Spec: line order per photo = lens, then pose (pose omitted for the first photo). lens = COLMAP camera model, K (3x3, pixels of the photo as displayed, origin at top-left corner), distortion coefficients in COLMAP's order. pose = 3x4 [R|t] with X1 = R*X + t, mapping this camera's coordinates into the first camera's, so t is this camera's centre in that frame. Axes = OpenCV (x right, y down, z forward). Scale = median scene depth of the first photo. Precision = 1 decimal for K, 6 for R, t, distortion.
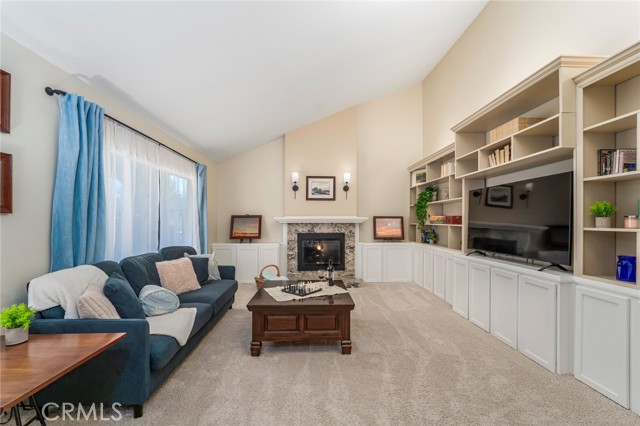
lens RADIAL K [[258.1, 0, 321.1], [0, 258.1, 216.8], [0, 0, 1]] dist [-0.010615, 0.000607]
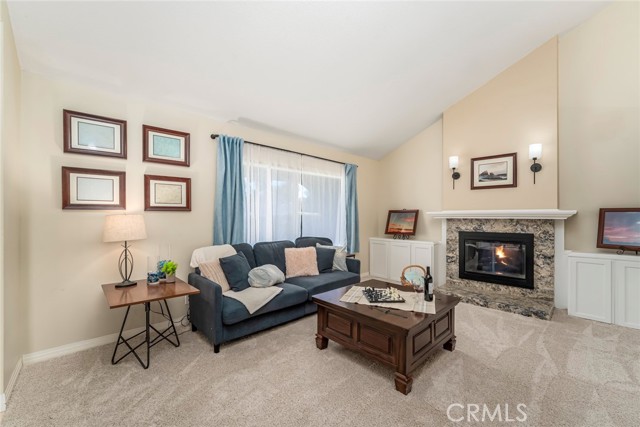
lens RADIAL K [[259.7, 0, 321.7], [0, 259.7, 212.6], [0, 0, 1]] dist [-0.011930, 0.001427]
pose [[0.666625, -0.007860, -0.745352, 0.226122], [0.009633, 0.999952, -0.001929, 0.002719], [0.745331, -0.005894, 0.666668, 0.142525]]
